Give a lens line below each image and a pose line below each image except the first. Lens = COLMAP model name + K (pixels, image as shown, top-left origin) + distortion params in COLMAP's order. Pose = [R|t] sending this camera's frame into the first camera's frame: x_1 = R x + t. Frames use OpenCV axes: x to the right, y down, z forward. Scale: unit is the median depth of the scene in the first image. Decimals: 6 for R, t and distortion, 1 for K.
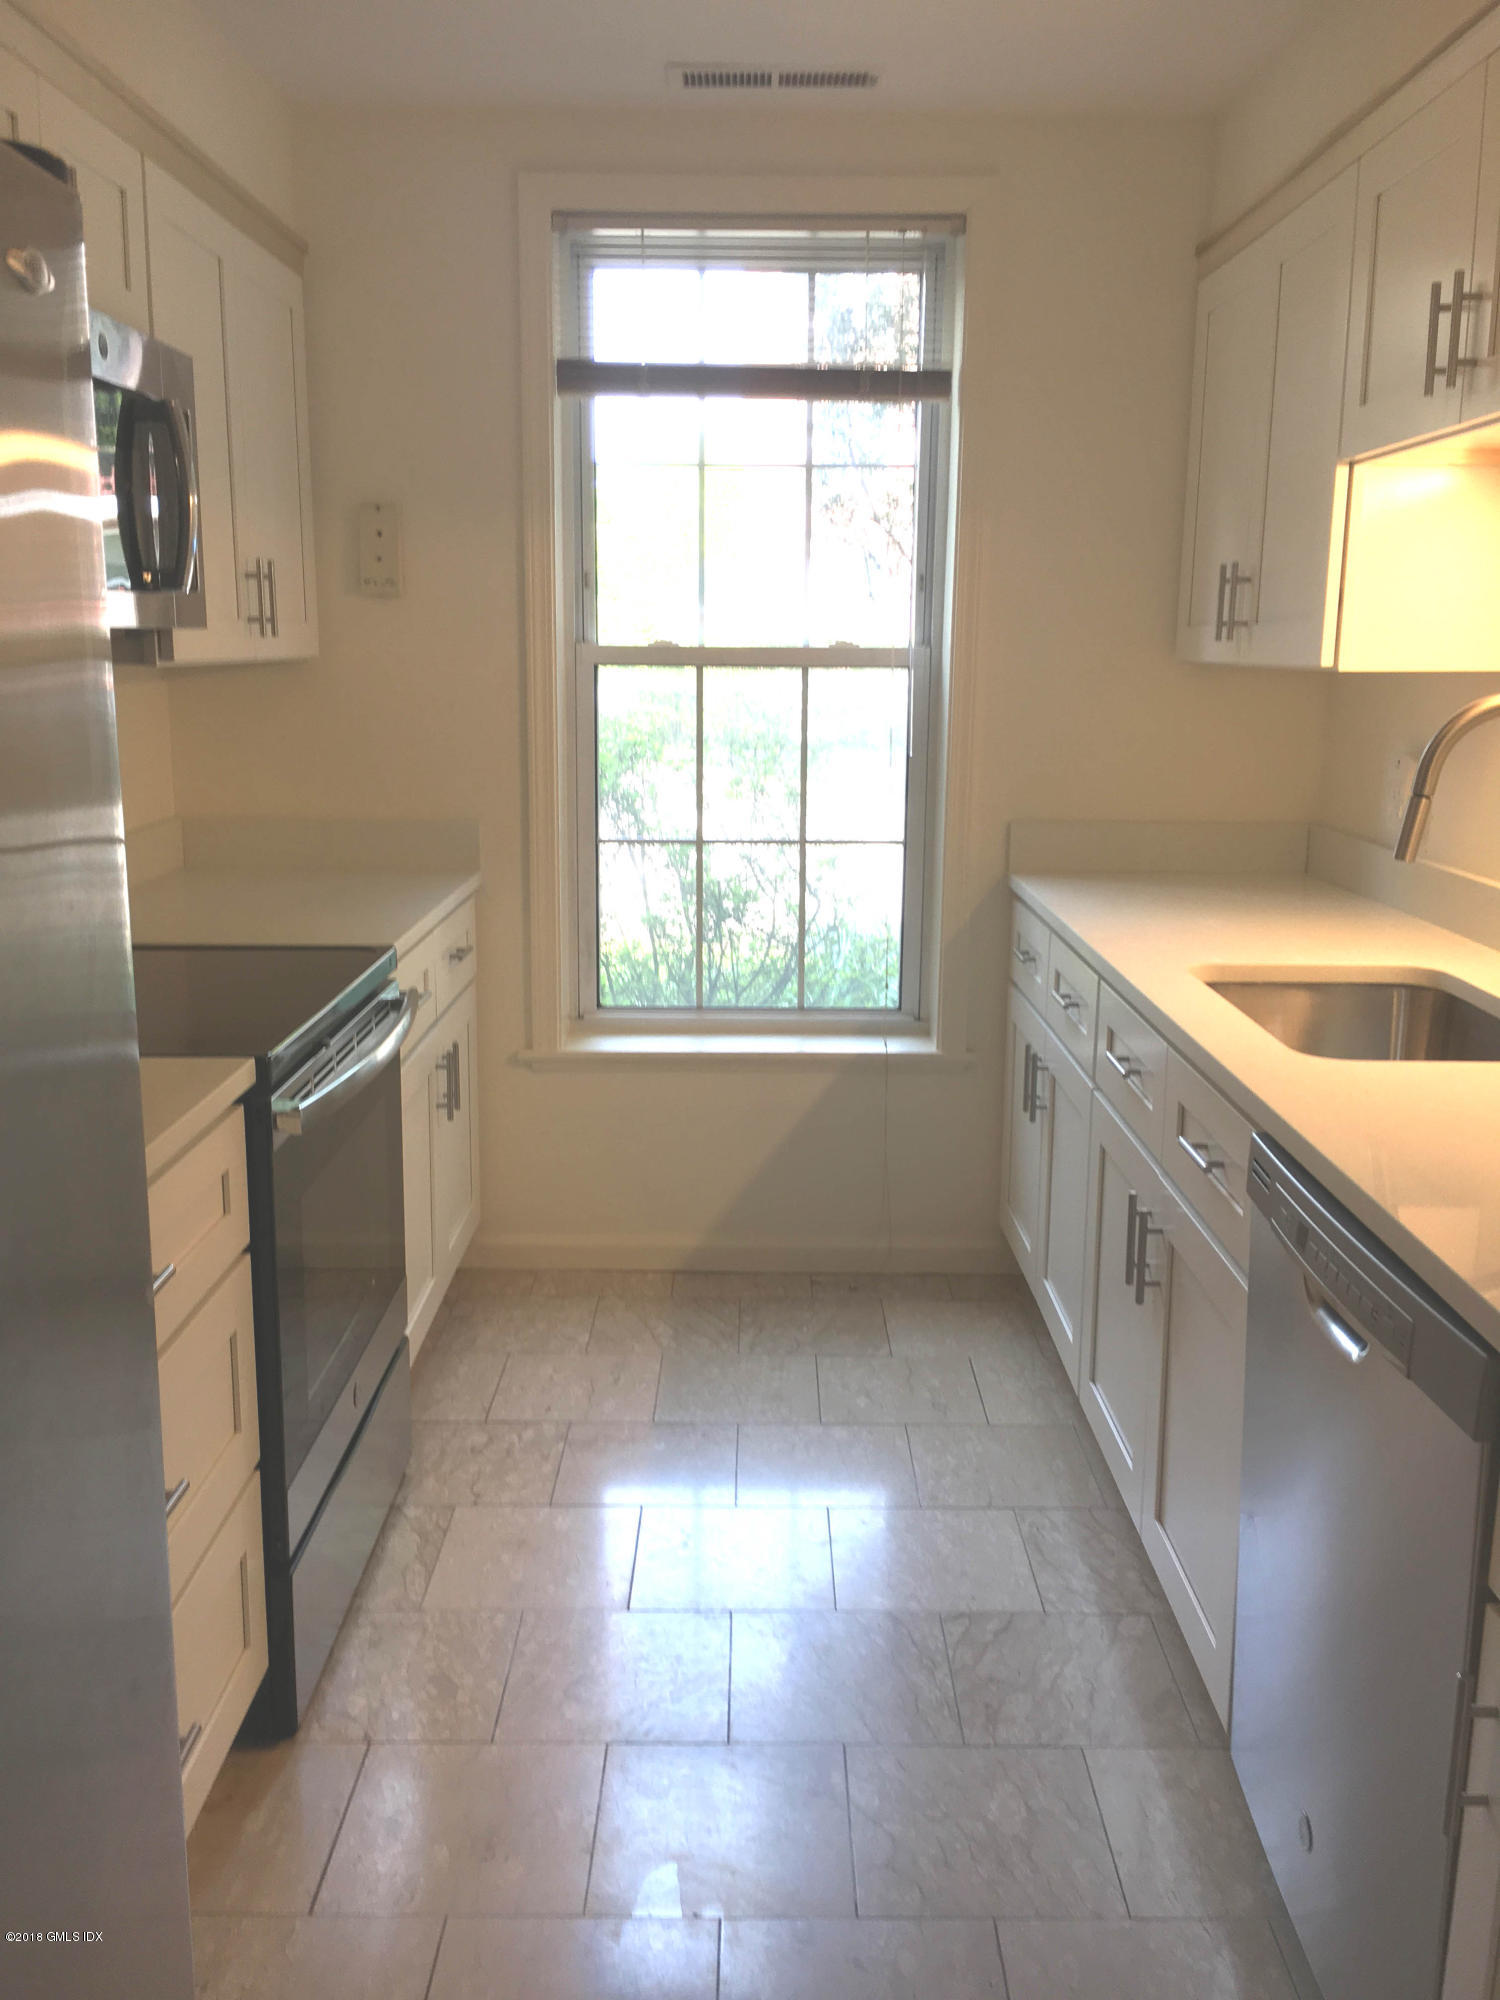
lens RADIAL K [[1715.1, 0, 749.8], [0, 1715.1, 1001.3], [0, 0, 1]] dist [0.060740, -0.090613]
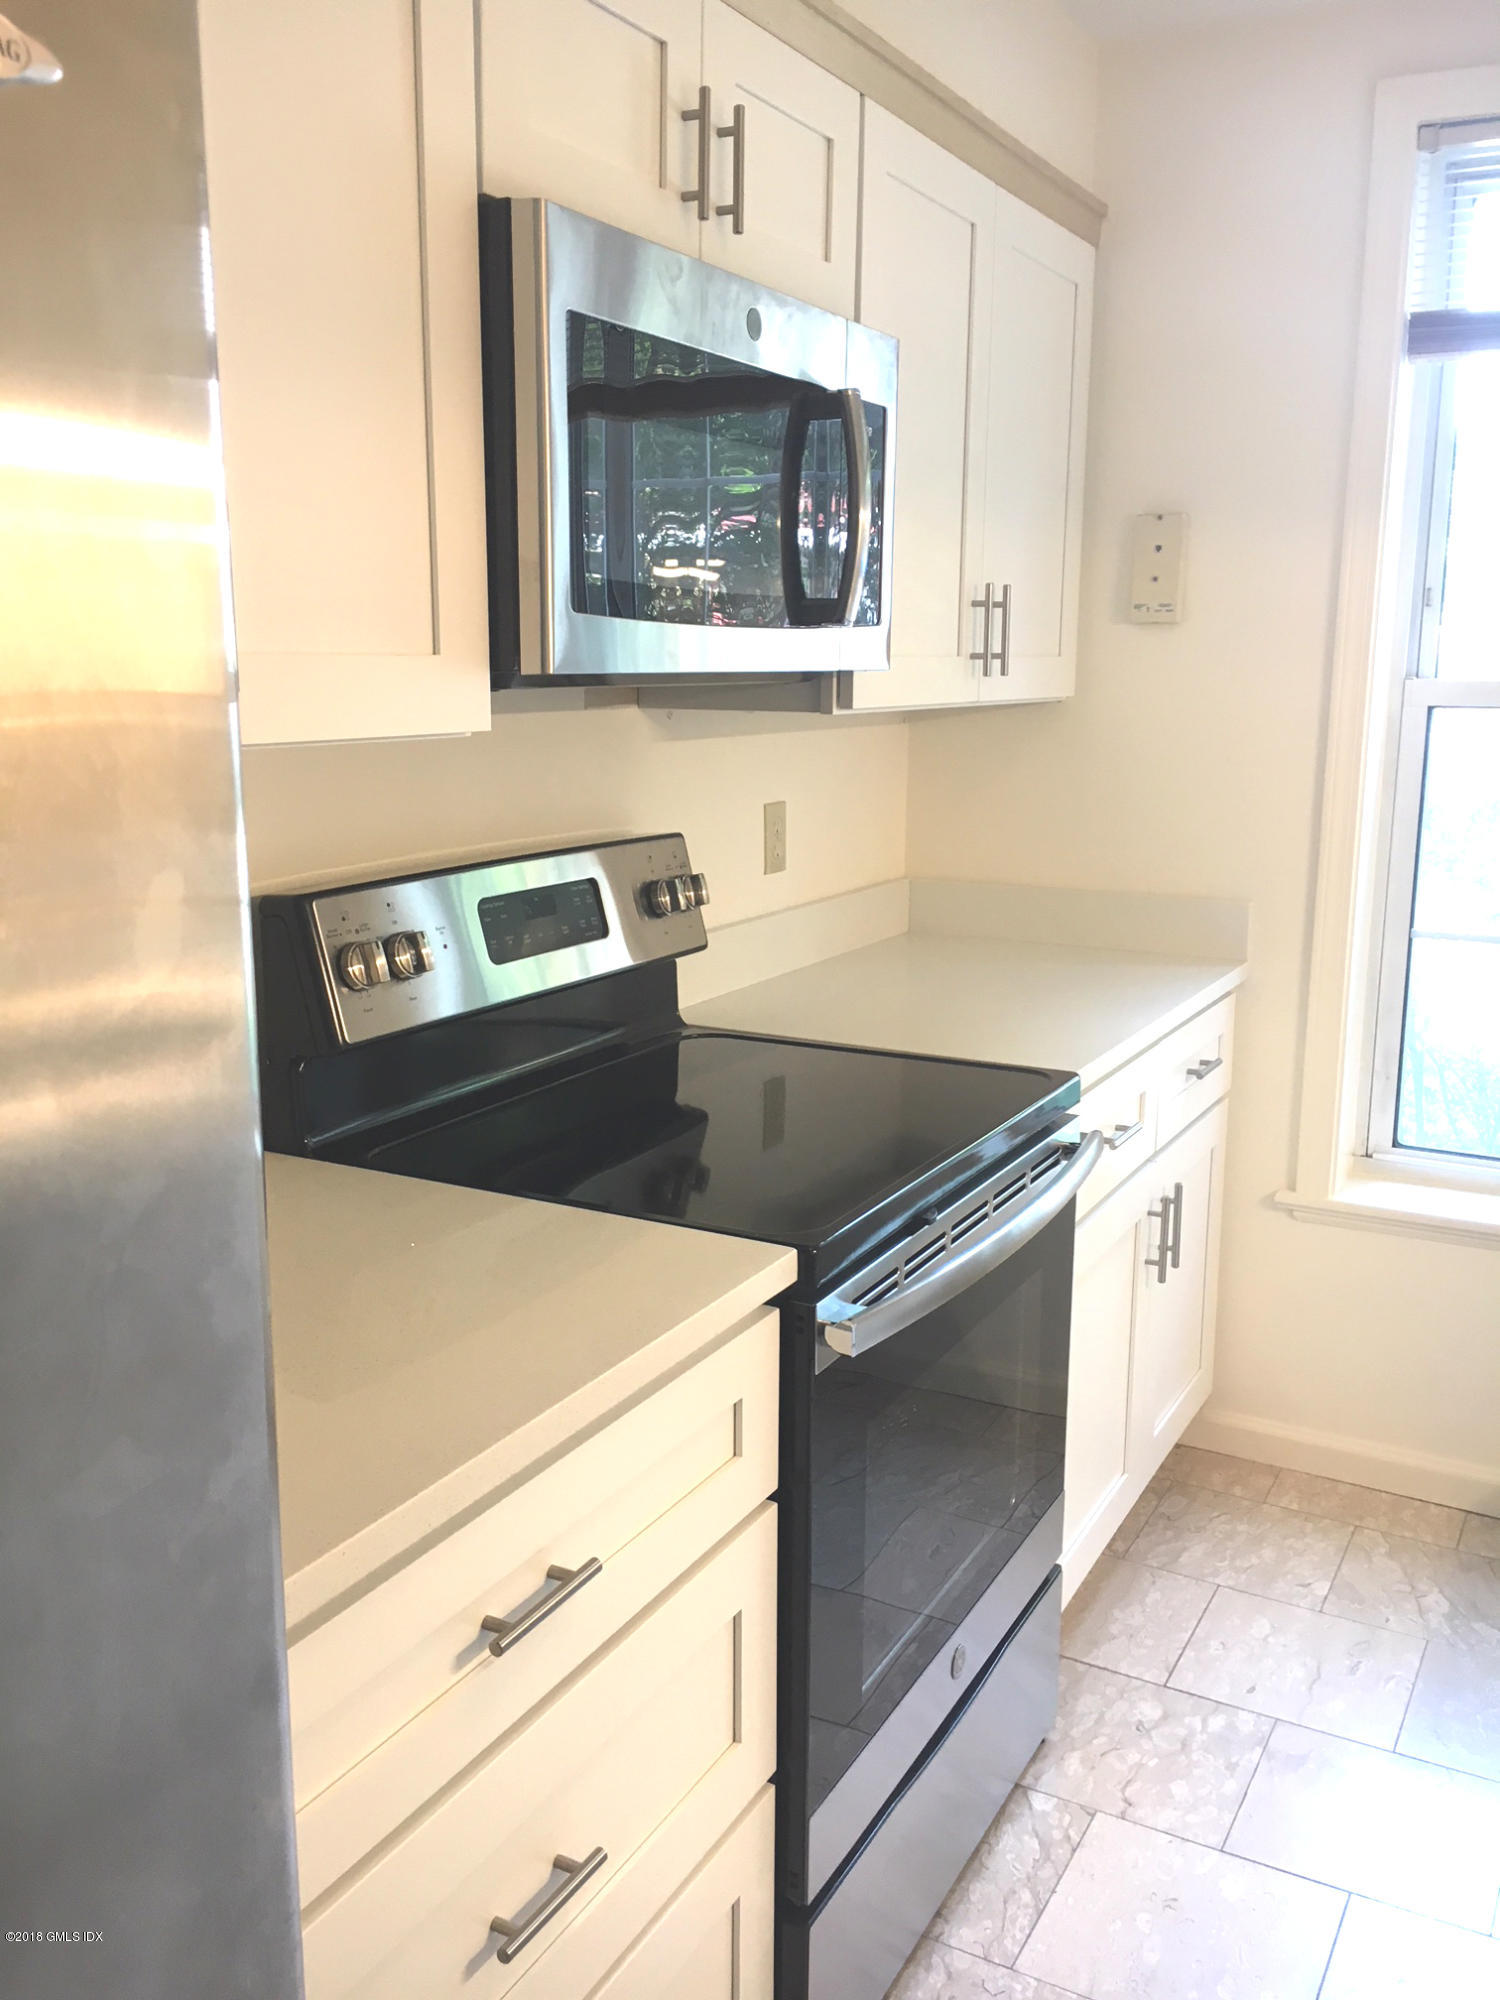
lens RADIAL K [[1715.1, 0, 741.3], [0, 1715.1, 988.5], [0, 0, 1]] dist [0.060740, -0.090613]
pose [[0.875664, 0.084630, -0.475448, 0.022901], [-0.094652, 0.995506, 0.002873, -0.051780], [0.473554, 0.042486, 0.879739, 0.216498]]
